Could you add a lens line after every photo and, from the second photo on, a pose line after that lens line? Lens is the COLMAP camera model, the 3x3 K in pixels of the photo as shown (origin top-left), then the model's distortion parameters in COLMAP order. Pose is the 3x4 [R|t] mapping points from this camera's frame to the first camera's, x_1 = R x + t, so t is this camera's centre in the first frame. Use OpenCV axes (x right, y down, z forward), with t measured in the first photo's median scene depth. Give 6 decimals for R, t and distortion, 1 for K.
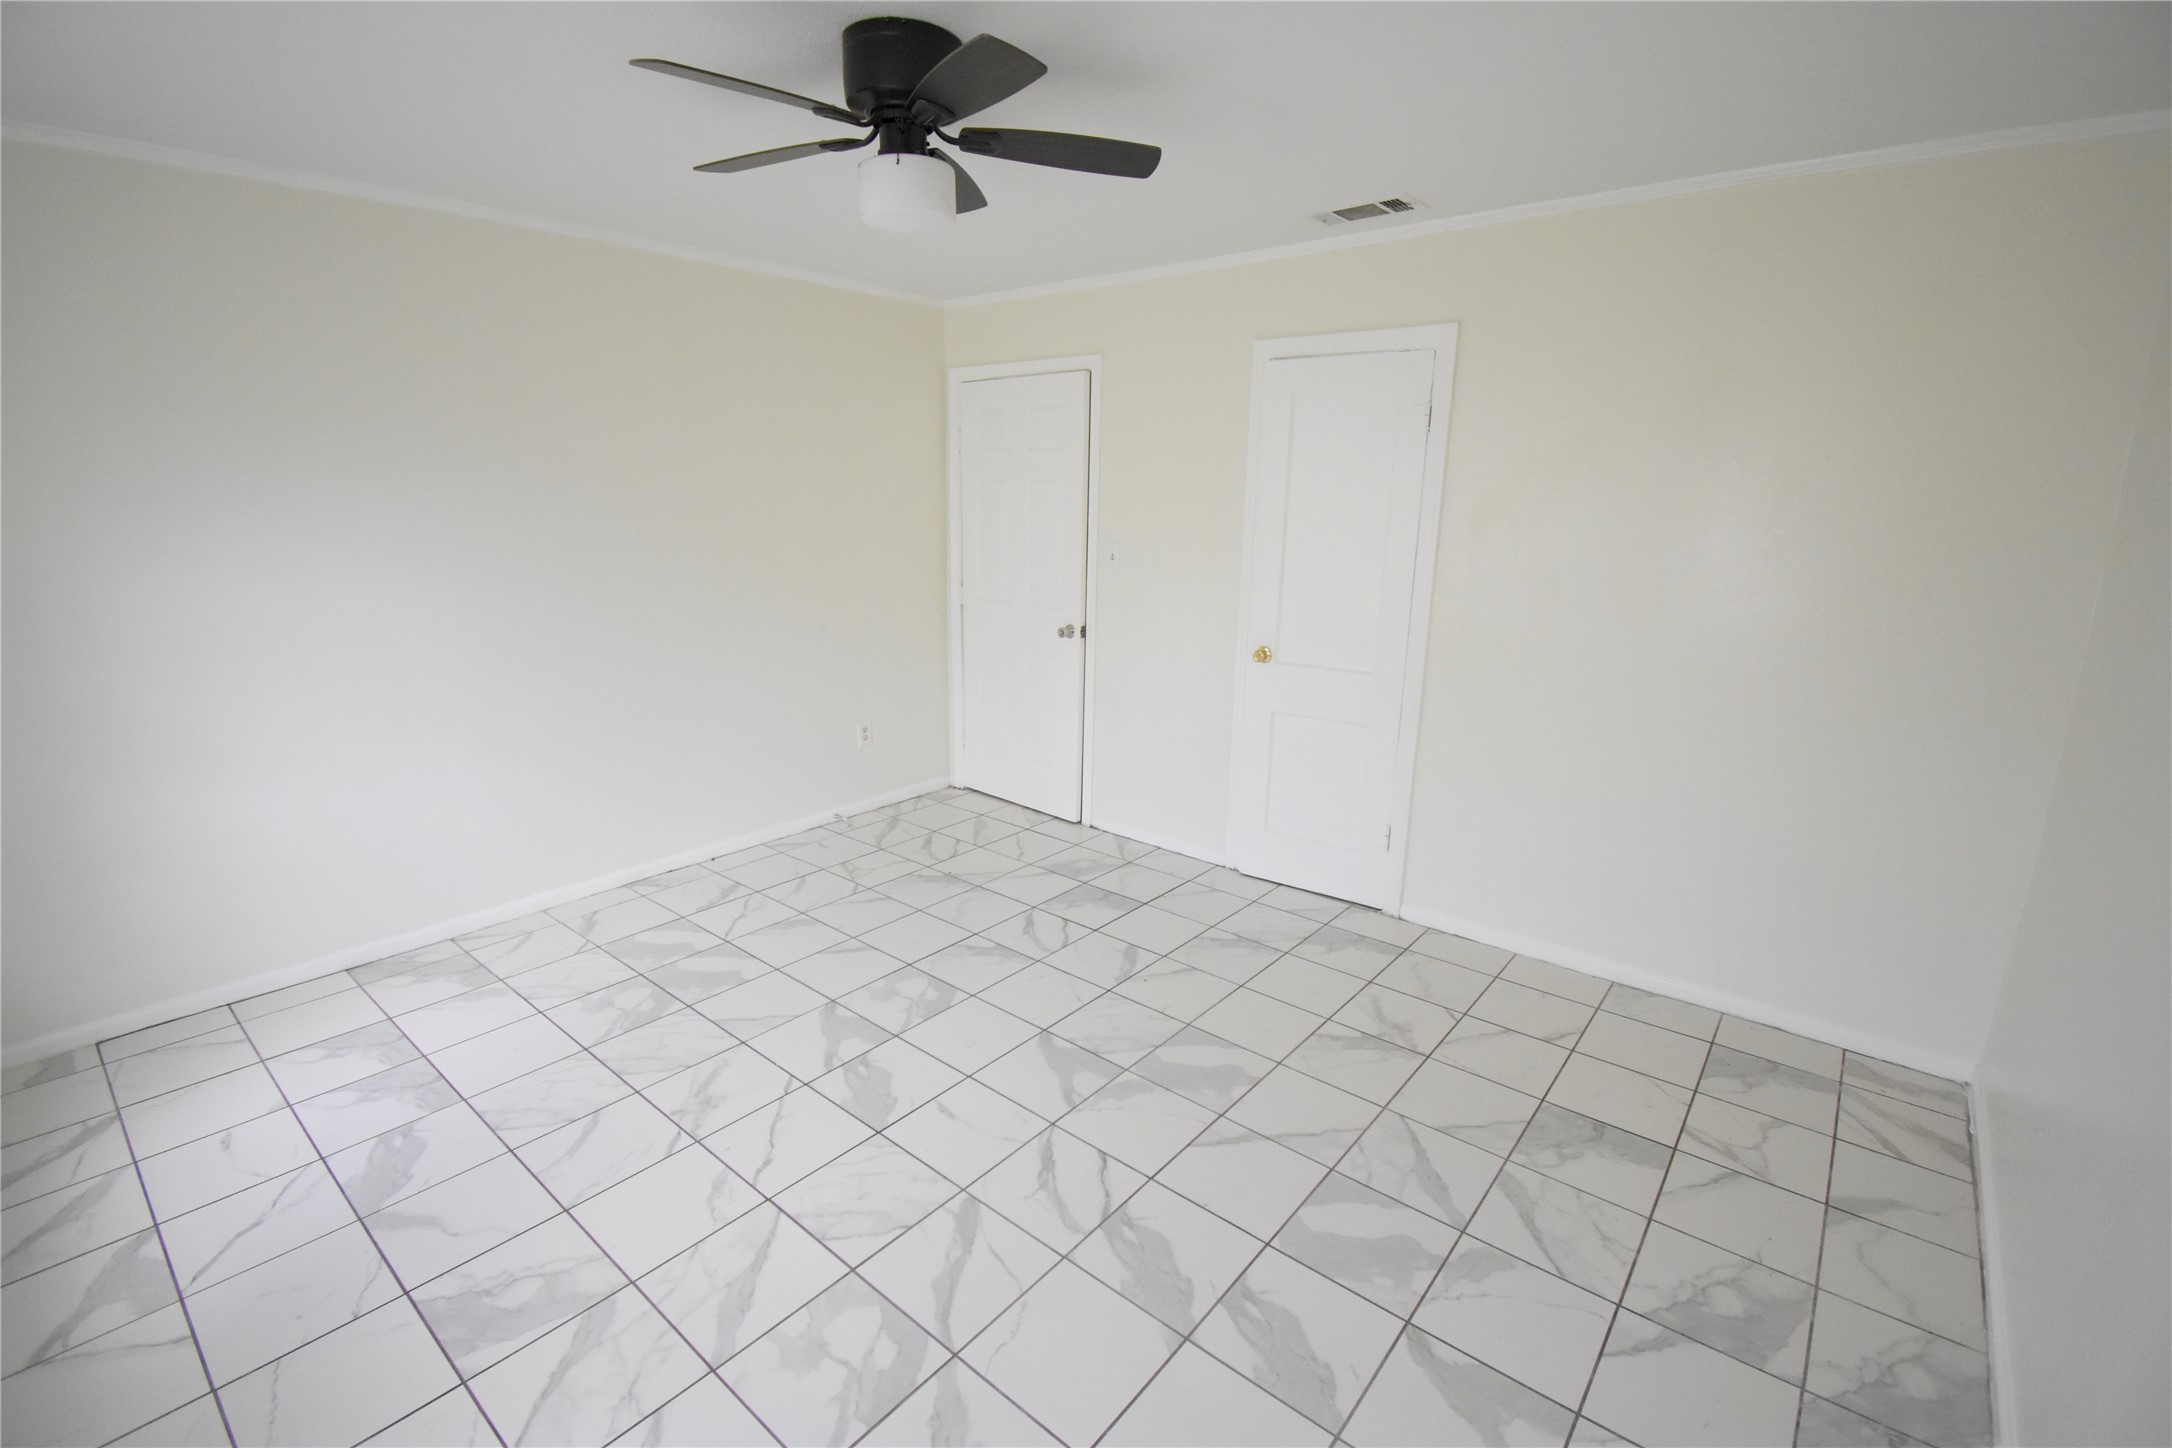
lens RADIAL K [[962.1, 0, 1089.2], [0, 962.1, 722.0], [0, 0, 1]] dist [0.023289, -0.027148]
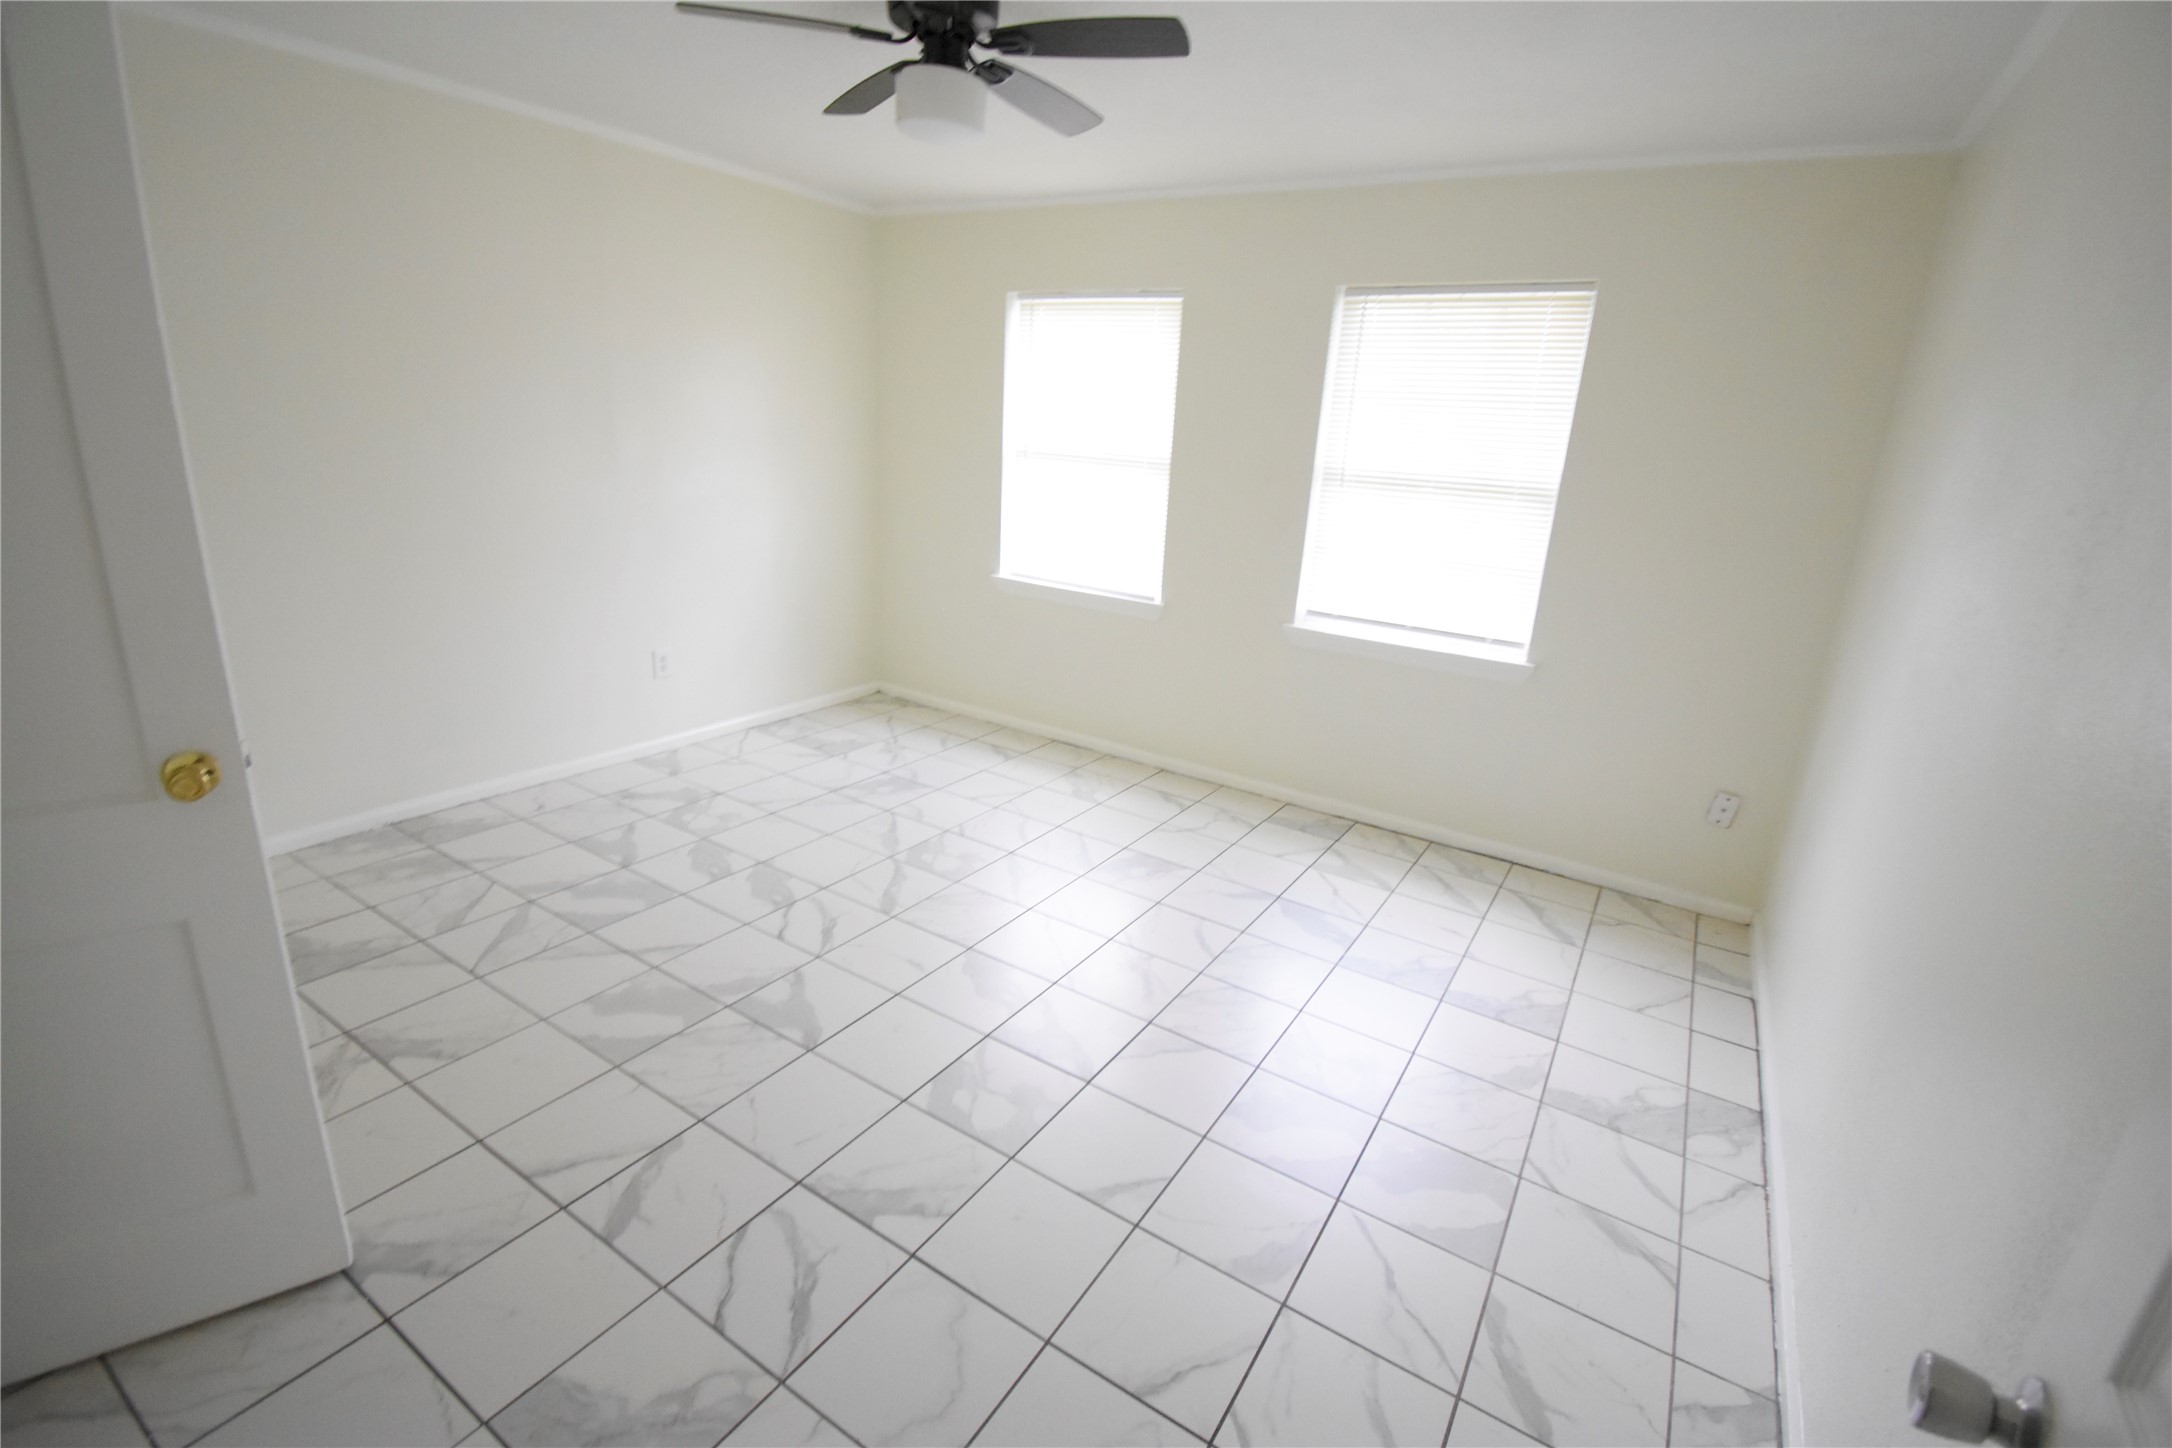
lens RADIAL K [[964.0, 0, 1091.6], [0, 964.0, 720.2], [0, 0, 1]] dist [0.026521, -0.030632]
pose [[-0.988901, -0.034281, -0.144567, -0.179260], [-0.102160, 0.863390, 0.494086, -0.414105], [0.107880, 0.503371, -0.857310, 1.846975]]
